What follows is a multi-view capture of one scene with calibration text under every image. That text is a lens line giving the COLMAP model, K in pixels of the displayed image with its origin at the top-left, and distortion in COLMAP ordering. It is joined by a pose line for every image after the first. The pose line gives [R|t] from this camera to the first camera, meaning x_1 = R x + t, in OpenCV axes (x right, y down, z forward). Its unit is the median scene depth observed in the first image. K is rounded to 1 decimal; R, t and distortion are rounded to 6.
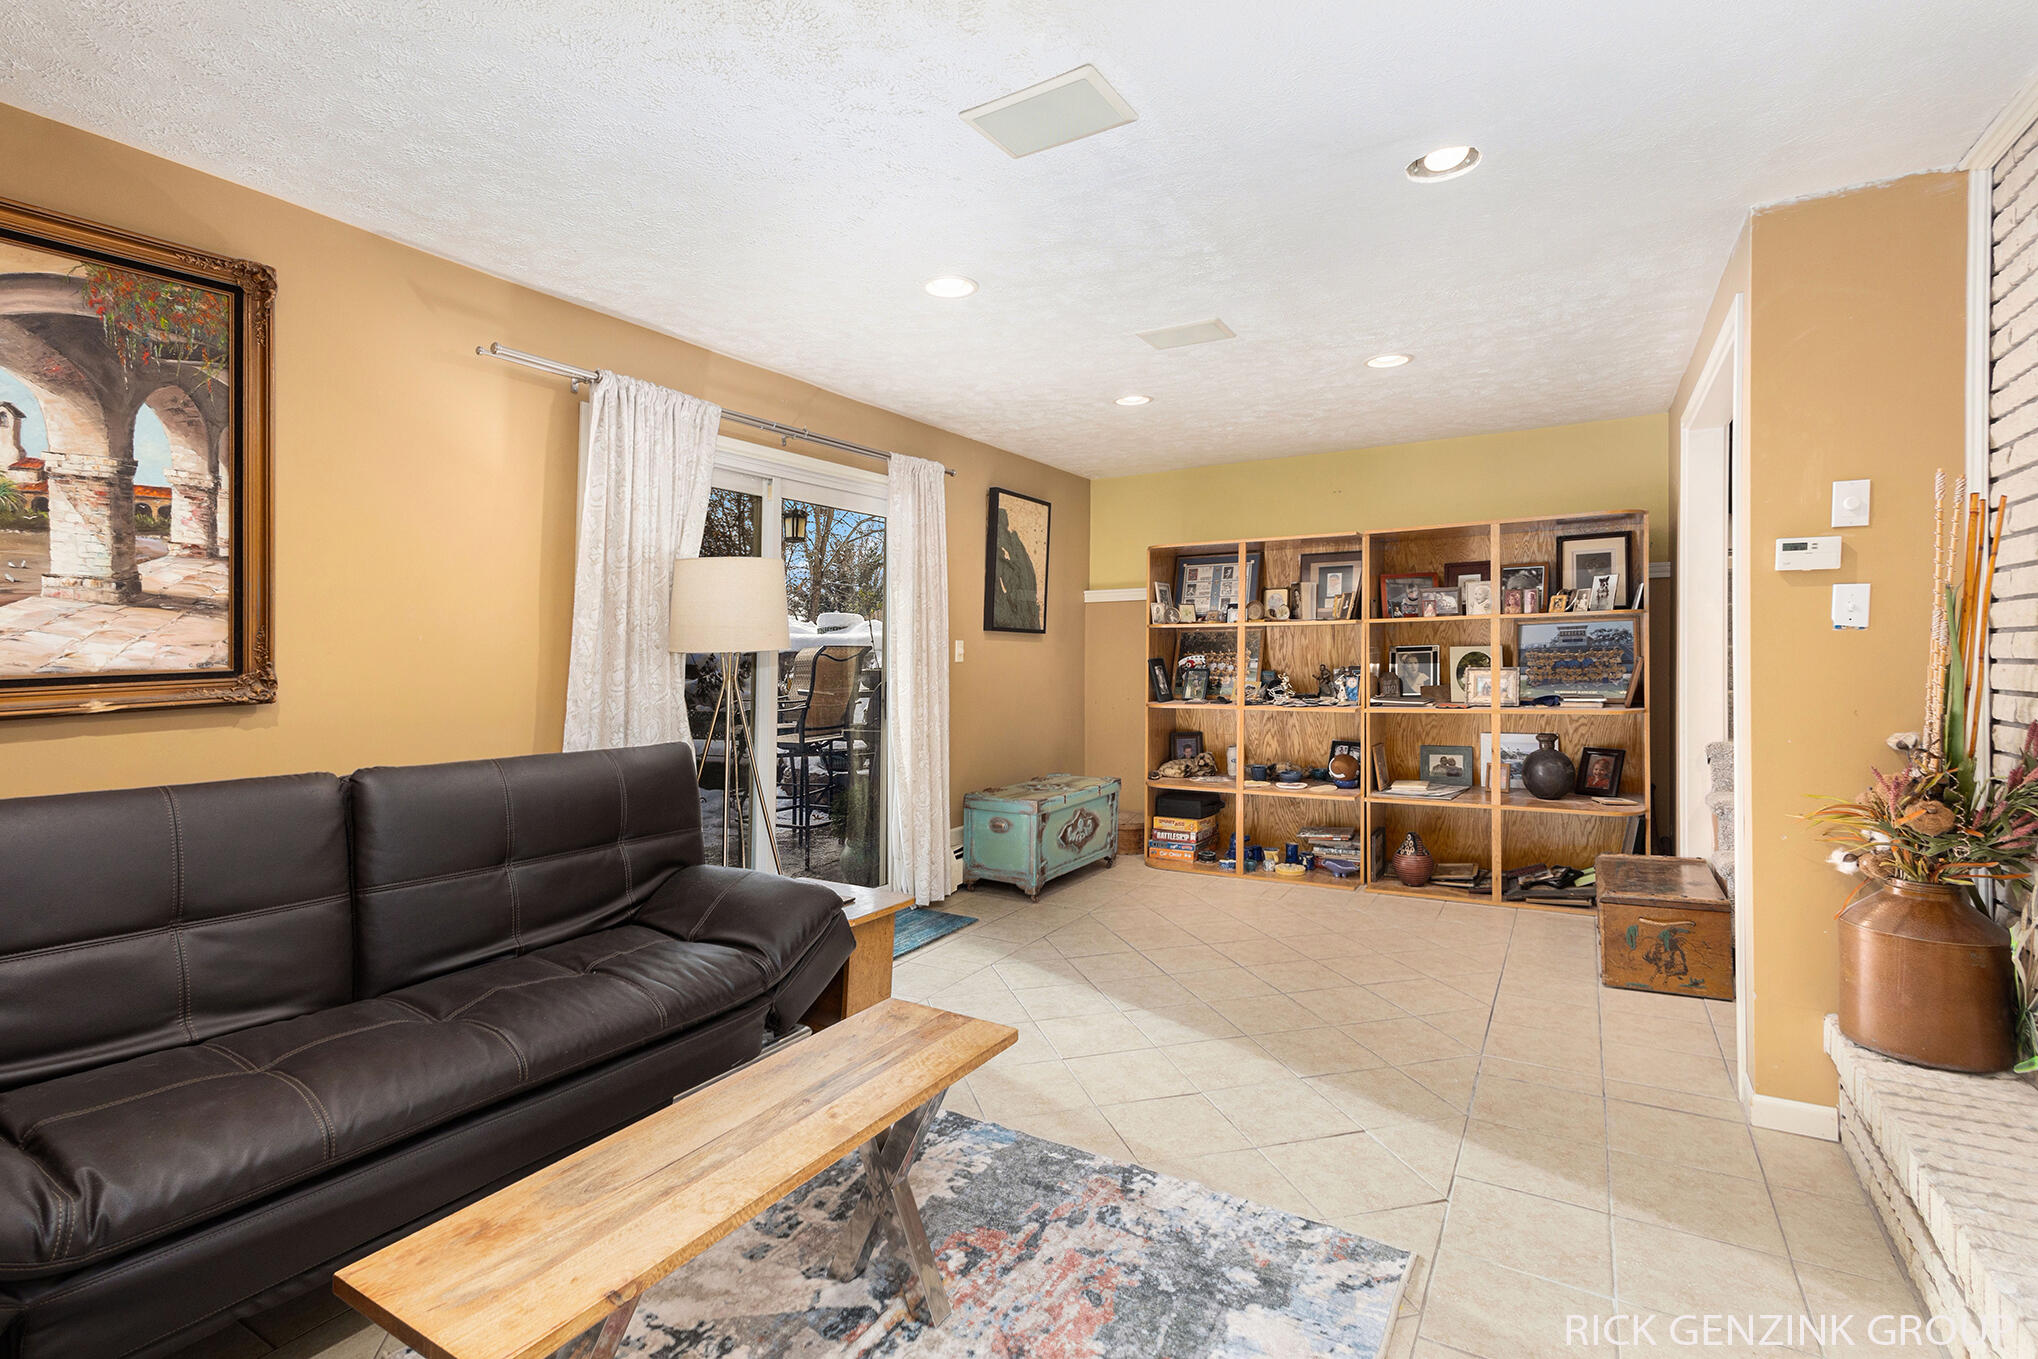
lens RADIAL K [[946.0, 0, 1019.0], [0, 946.0, 679.5], [0, 0, 1]] dist [-0.000490, 0.000110]
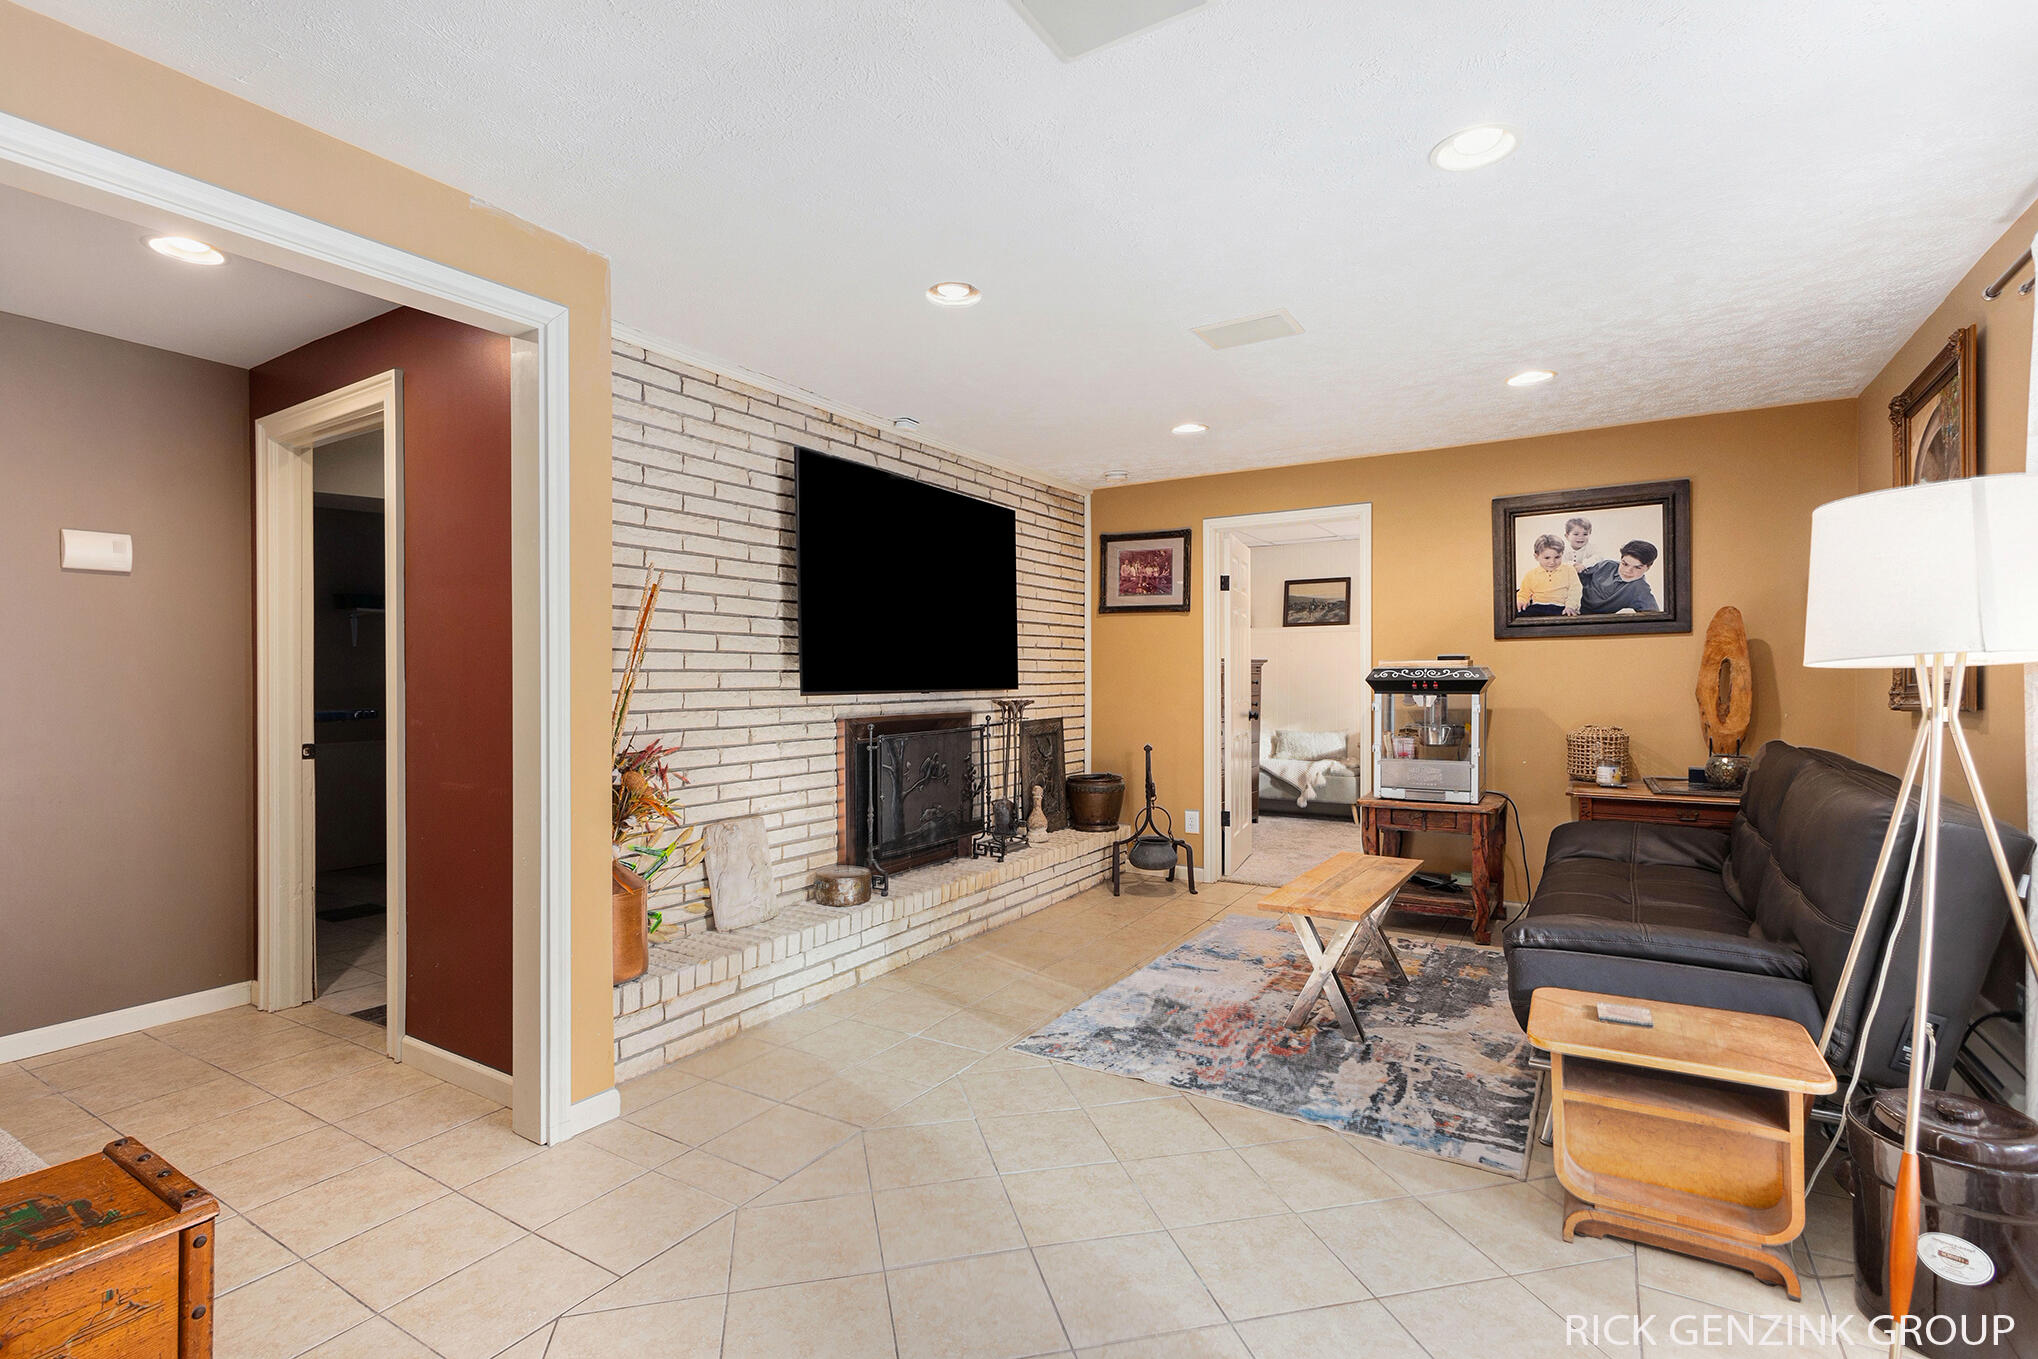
lens RADIAL K [[946.0, 0, 1019.0], [0, 946.0, 679.5], [0, 0, 1]] dist [-0.000490, 0.000110]
pose [[-0.999668, 0.006808, 0.024833, 0.336292], [0.007562, 0.999509, 0.030421, -0.063192], [-0.024614, 0.030599, -0.999229, 2.419544]]
